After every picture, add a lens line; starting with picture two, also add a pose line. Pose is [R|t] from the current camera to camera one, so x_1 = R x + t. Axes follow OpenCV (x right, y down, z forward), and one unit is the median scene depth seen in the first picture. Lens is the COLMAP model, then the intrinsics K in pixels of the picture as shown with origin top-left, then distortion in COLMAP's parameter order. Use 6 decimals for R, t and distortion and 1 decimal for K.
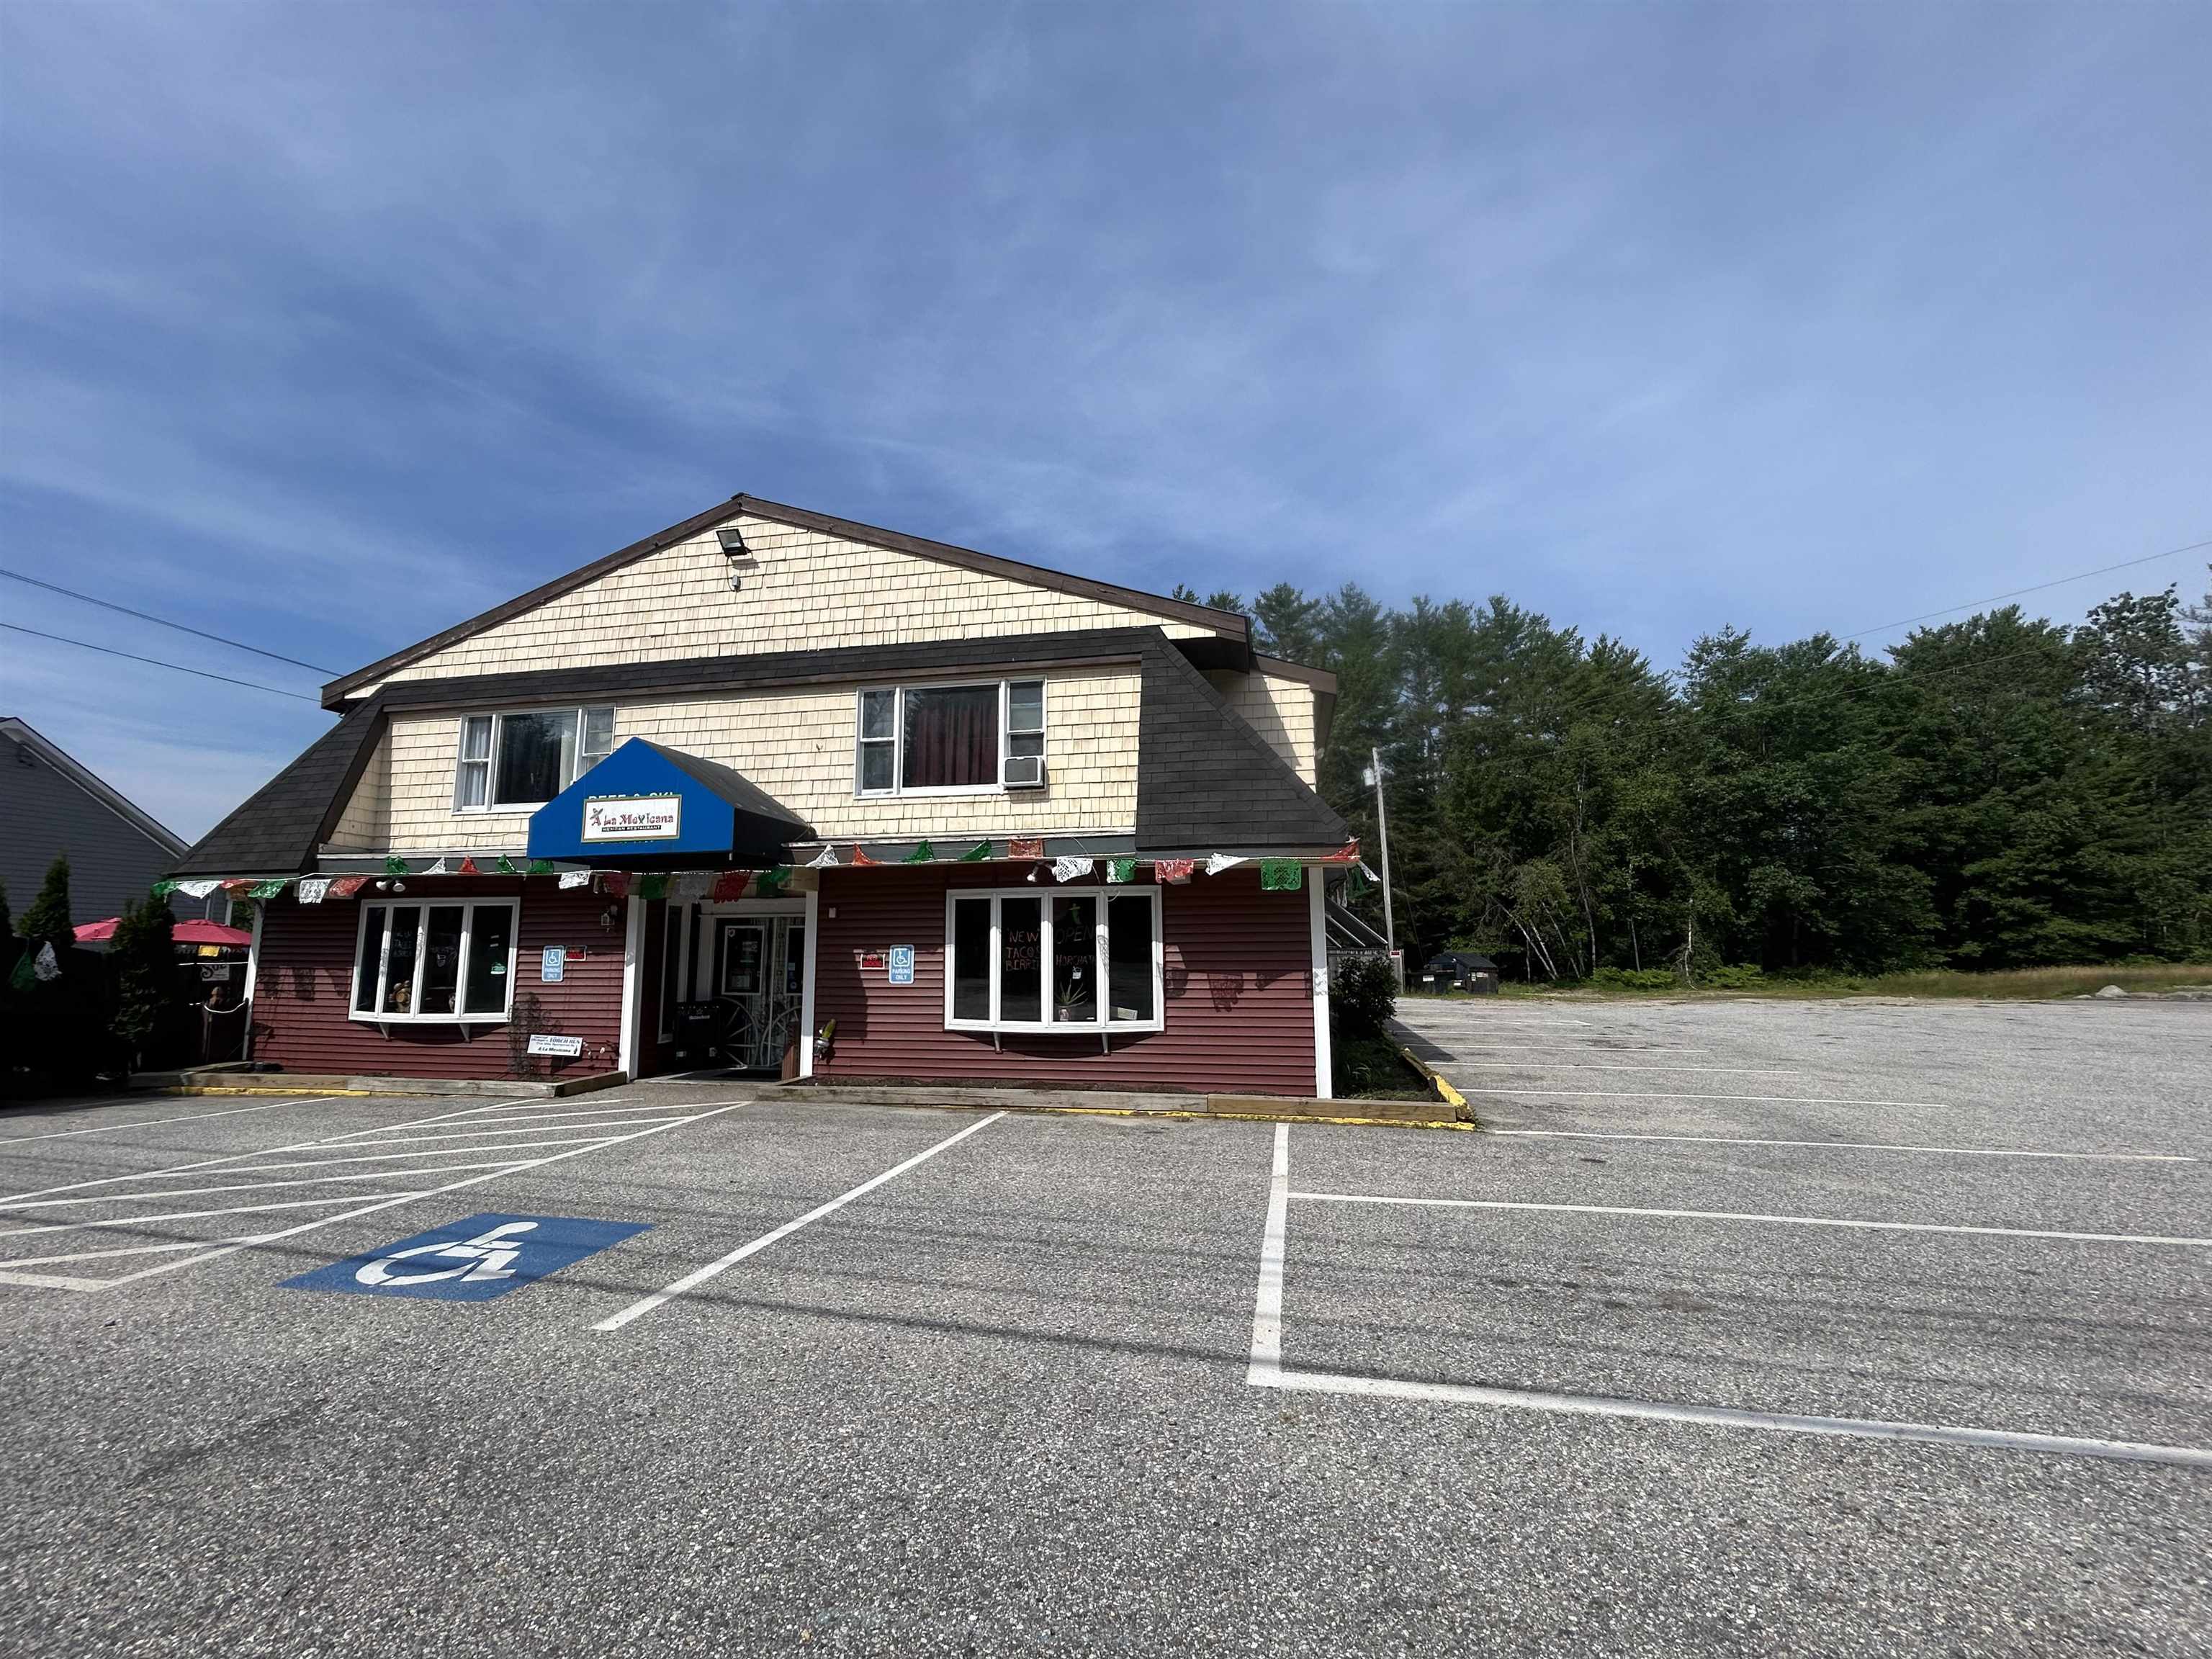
lens RADIAL K [[895.0, 0, 1104.9], [0, 895.0, 831.8], [0, 0, 1]] dist [-0.000709, 0.000150]
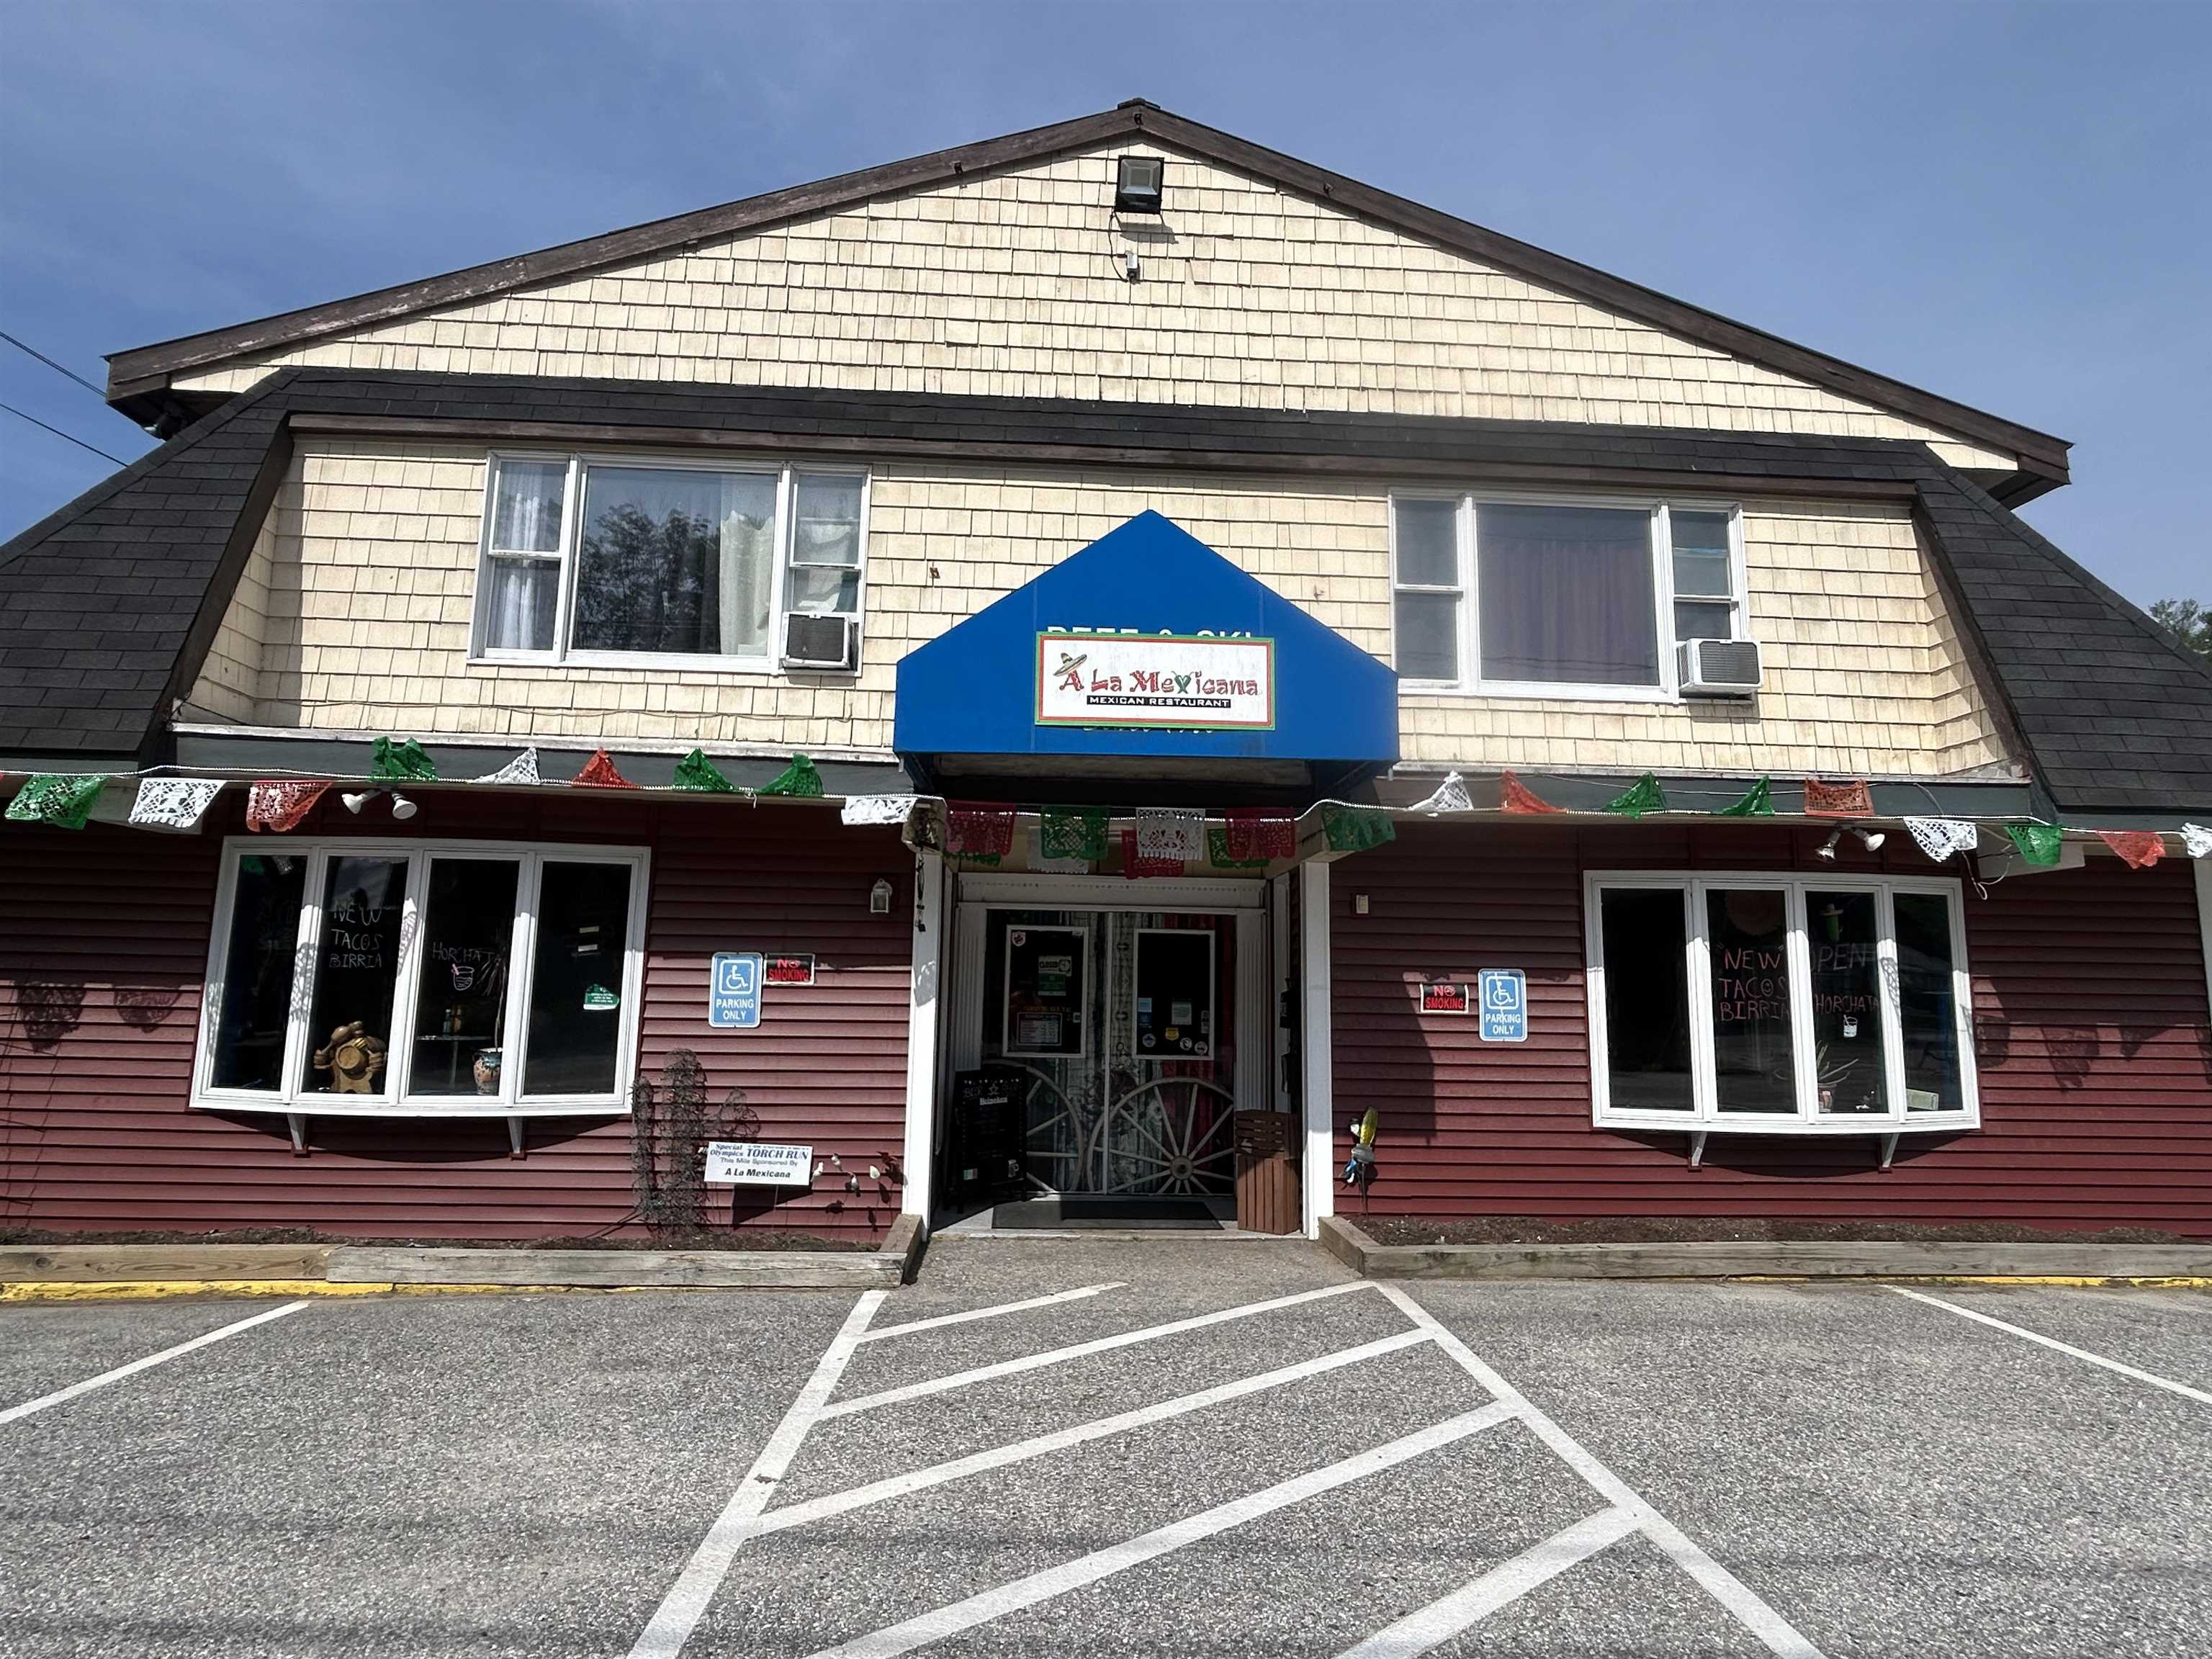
lens RADIAL K [[1175.1, 0, 1106.7], [0, 1175.1, 832.5], [0, 0, 1]] dist [0.000549, -0.001896]
pose [[0.967136, 0.055008, 0.248240, -0.610144], [-0.053805, 0.998484, -0.011632, 0.062970], [-0.248503, -0.002107, 0.968629, 0.360658]]
